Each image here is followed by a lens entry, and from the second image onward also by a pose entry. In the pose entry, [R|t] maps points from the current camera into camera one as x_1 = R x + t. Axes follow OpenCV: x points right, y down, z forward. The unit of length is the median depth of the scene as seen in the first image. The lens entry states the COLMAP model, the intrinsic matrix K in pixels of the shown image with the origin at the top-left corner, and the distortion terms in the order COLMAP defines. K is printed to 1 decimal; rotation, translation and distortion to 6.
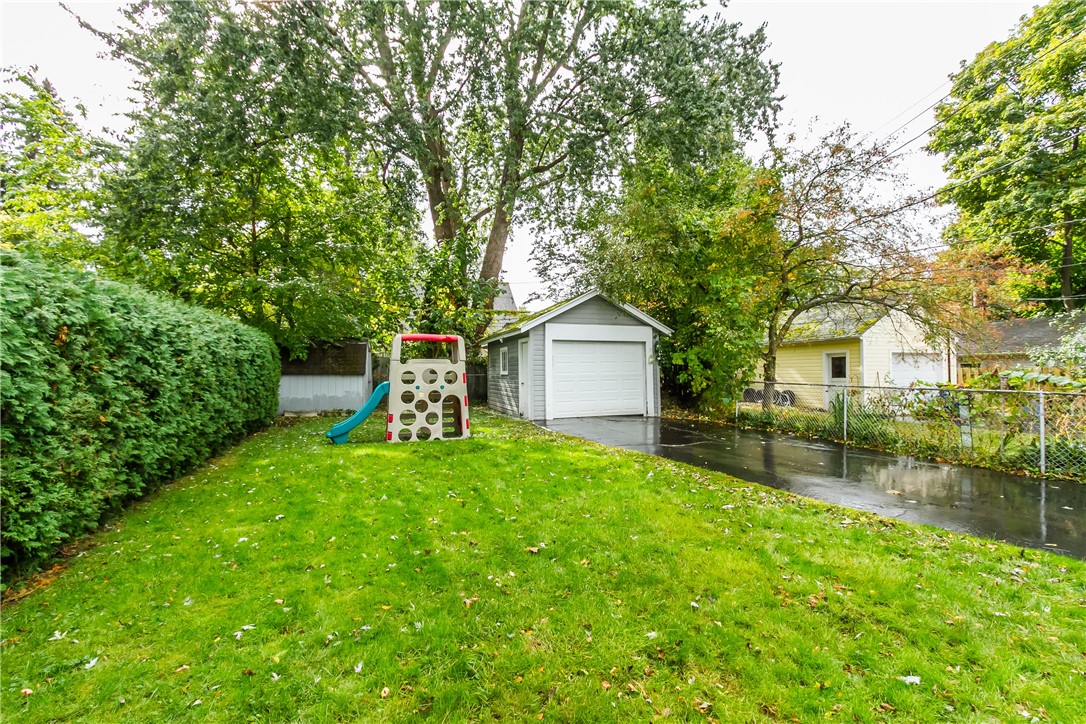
lens RADIAL K [[494.4, 0, 545.4], [0, 494.4, 366.3], [0, 0, 1]] dist [0.008192, -0.001246]
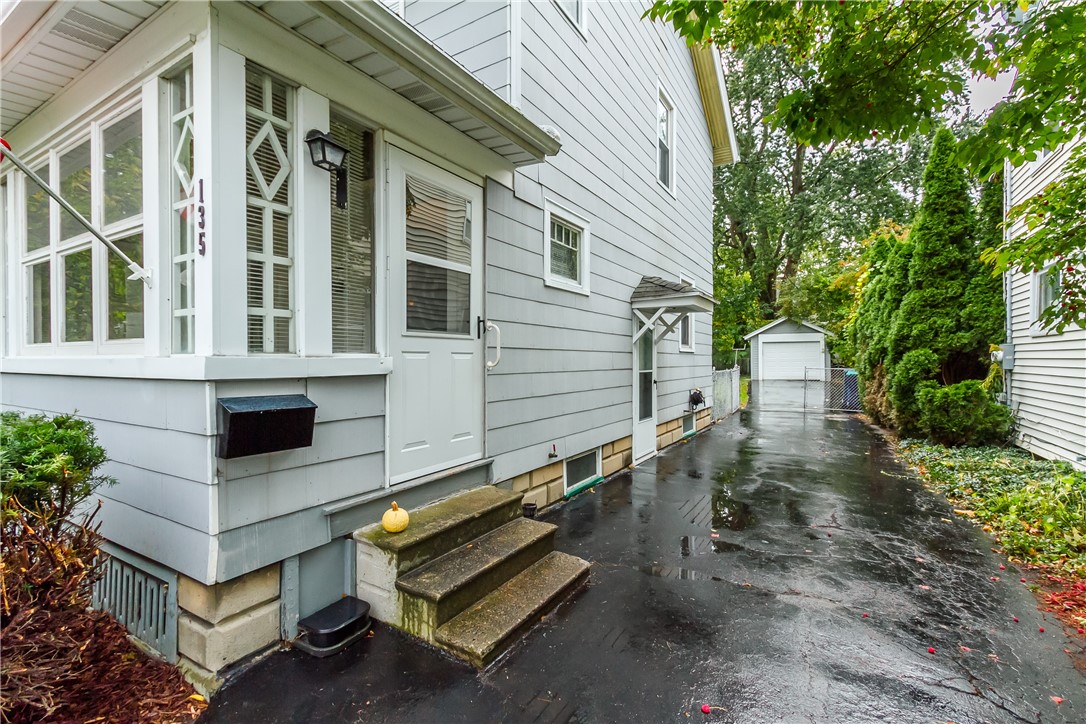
lens RADIAL K [[494.4, 0, 540.1], [0, 494.4, 361.4], [0, 0, 1]] dist [0.008192, -0.001246]
pose [[0.642136, 0.001126, -0.766590, 1.365148], [0.013500, 0.999827, 0.012776, -0.014373], [0.766472, -0.018553, 0.642009, -1.432558]]
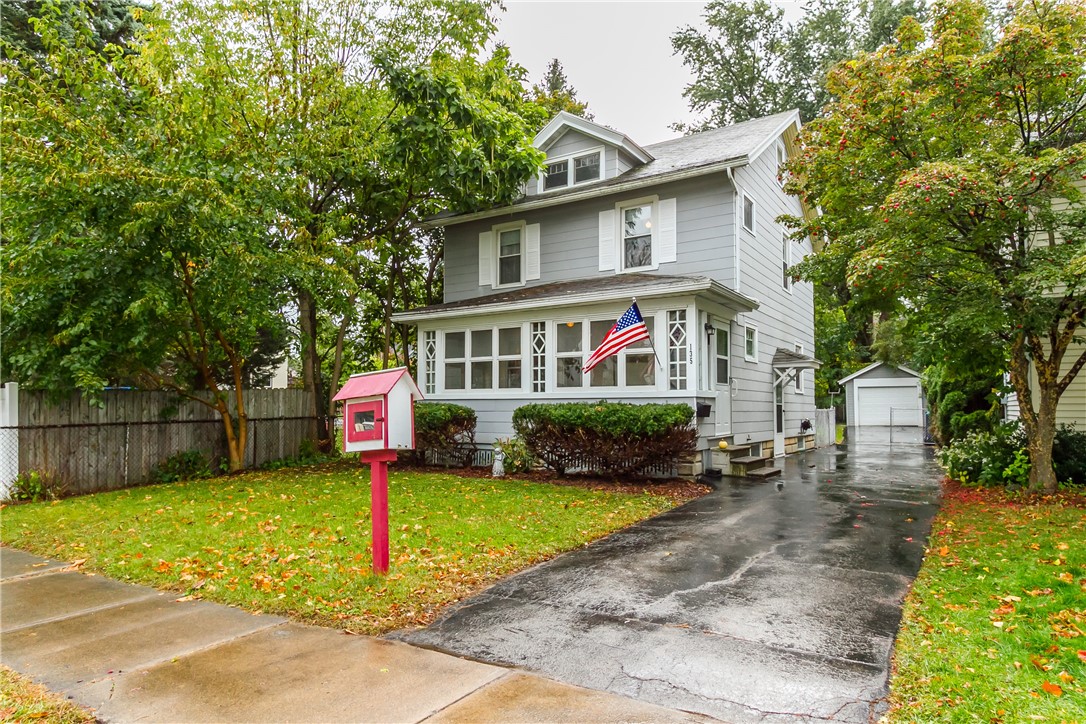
lens RADIAL K [[670.8, 0, 536.5], [0, 670.8, 386.3], [0, 0, 1]] dist [0.008139, 0.001290]
pose [[0.616610, -0.028533, -0.786752, 1.847386], [0.011977, 0.999567, -0.026864, 0.004882], [0.787178, 0.007141, 0.616685, -2.348452]]
